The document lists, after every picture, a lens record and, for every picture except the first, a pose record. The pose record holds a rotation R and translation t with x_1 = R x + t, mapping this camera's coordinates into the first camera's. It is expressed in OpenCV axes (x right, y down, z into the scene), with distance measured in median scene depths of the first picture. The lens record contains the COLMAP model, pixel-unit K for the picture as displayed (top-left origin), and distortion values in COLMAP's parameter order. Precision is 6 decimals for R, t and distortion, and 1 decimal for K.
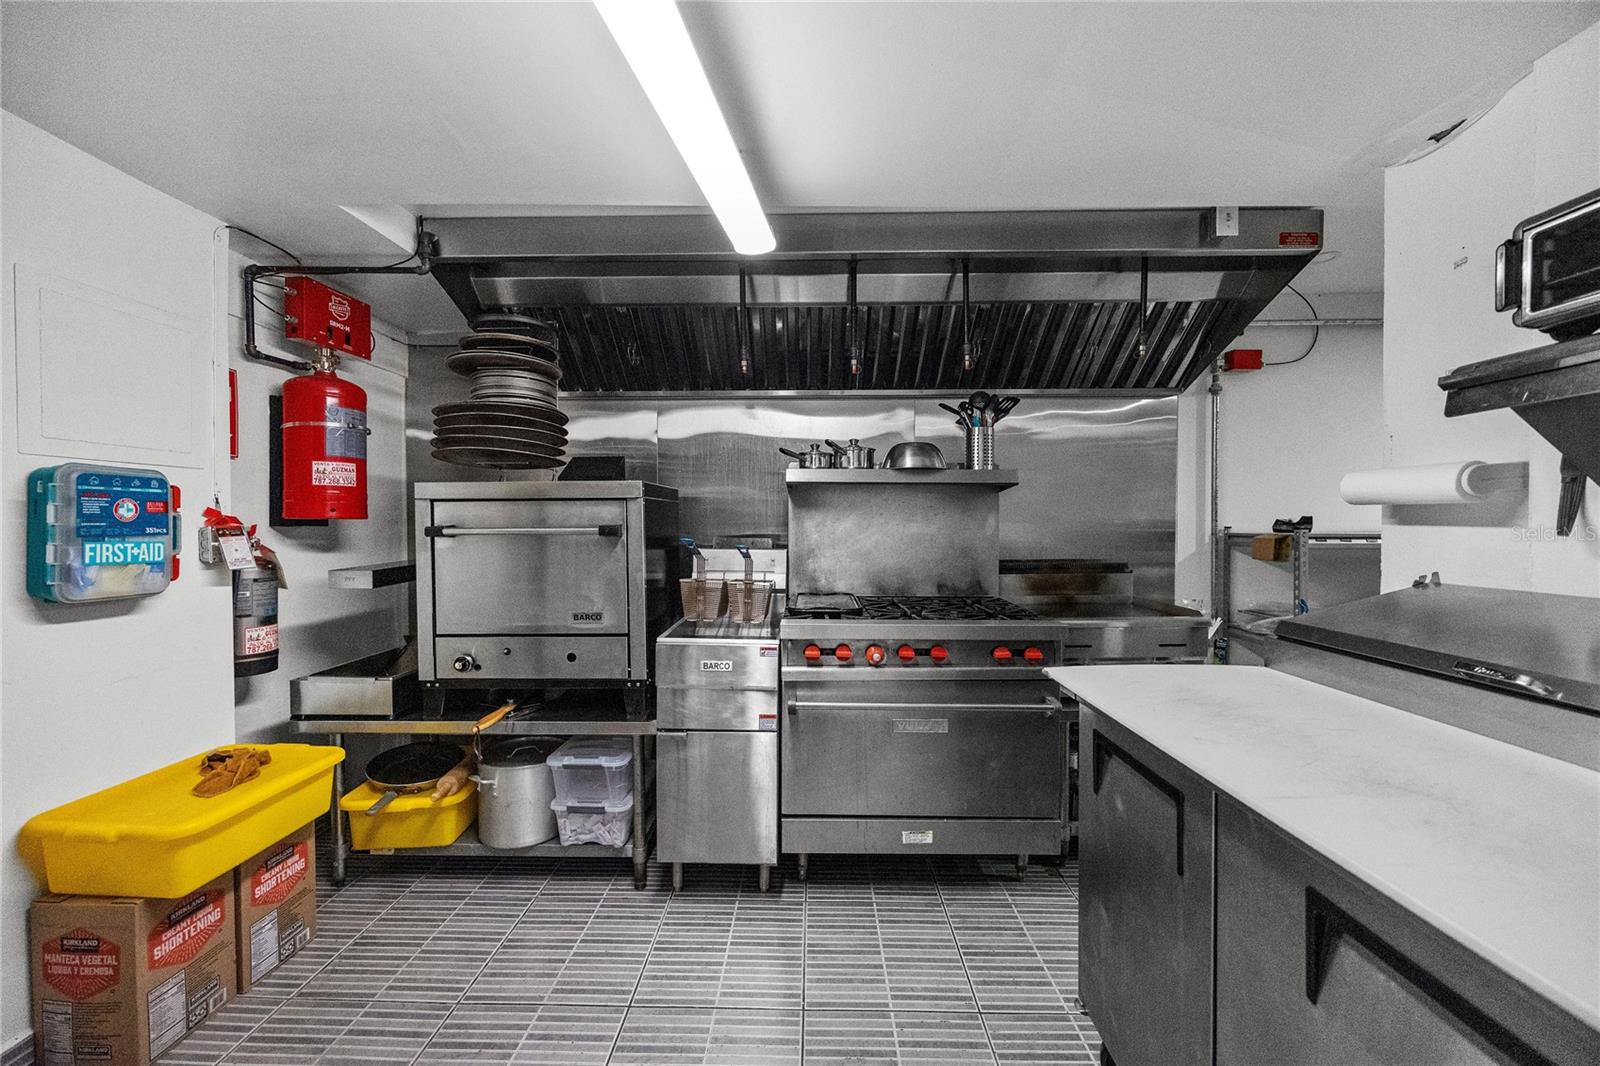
lens RADIAL K [[619.5, 0, 797.1], [0, 619.5, 537.9], [0, 0, 1]] dist [0.000182, 0.000066]
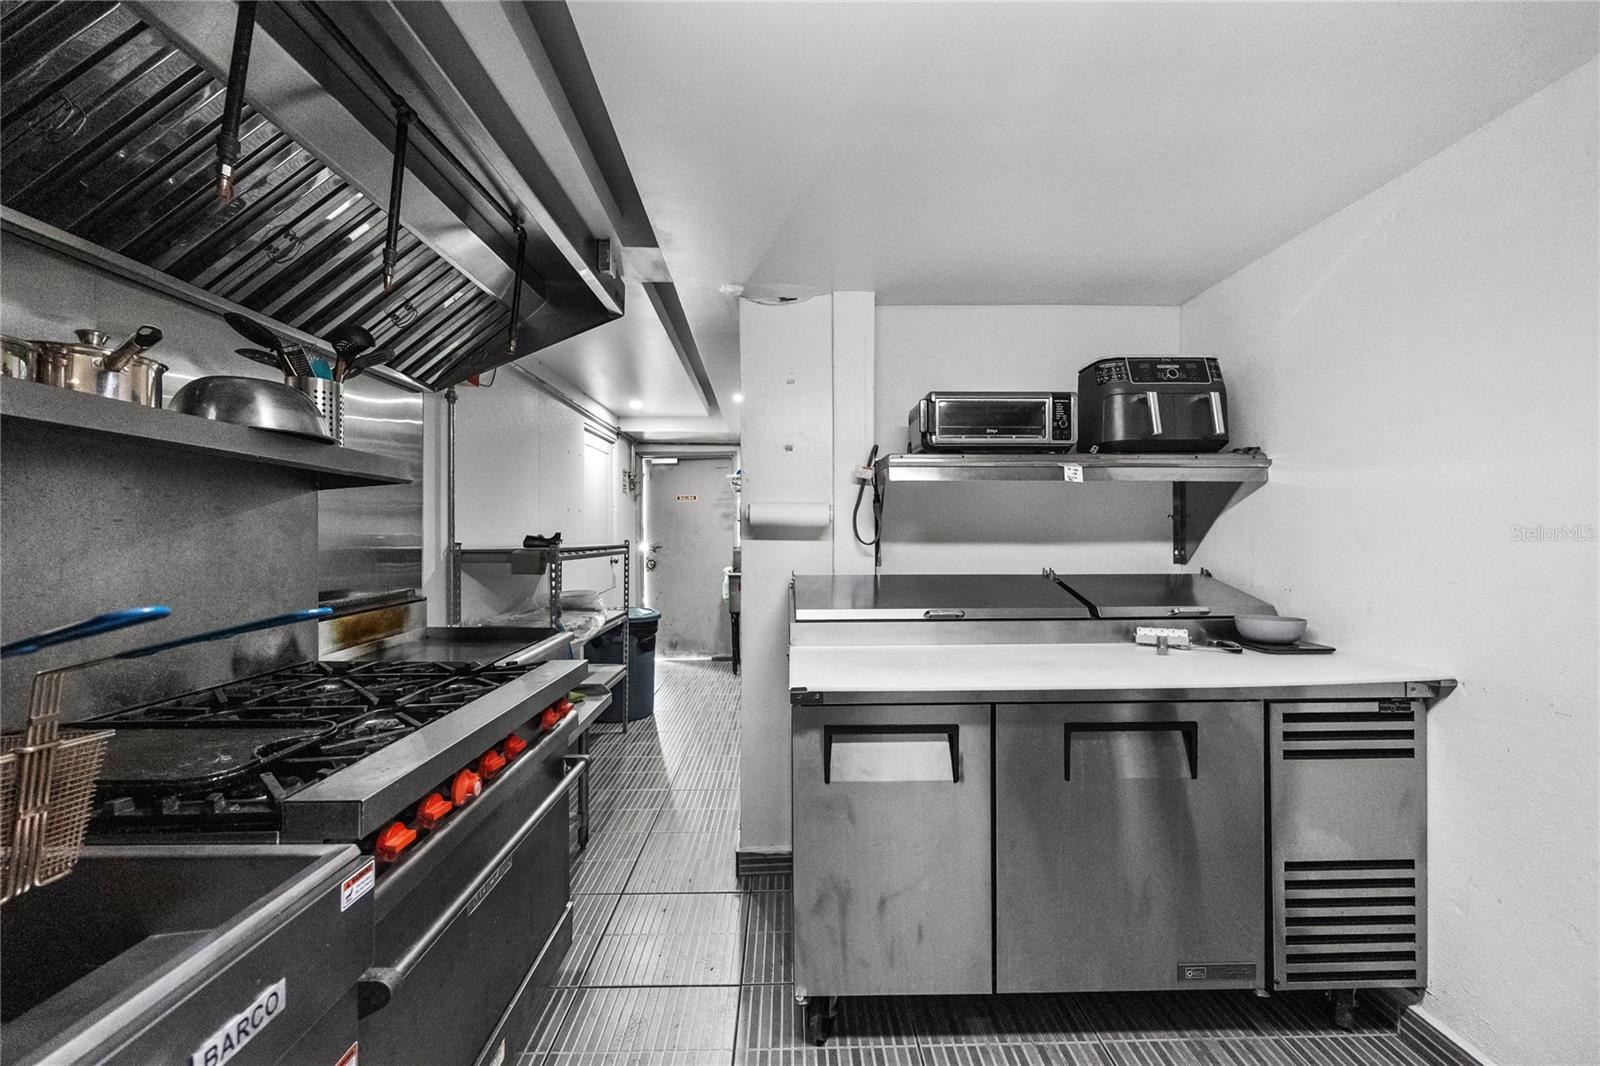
lens RADIAL K [[619.5, 0, 797.1], [0, 619.5, 537.9], [0, 0, 1]] dist [0.000182, 0.000066]
pose [[-0.046384, -0.001254, 0.998923, -0.285033], [0.022720, 0.999739, 0.002310, -0.016197], [-0.998665, 0.022803, -0.046344, 0.527421]]
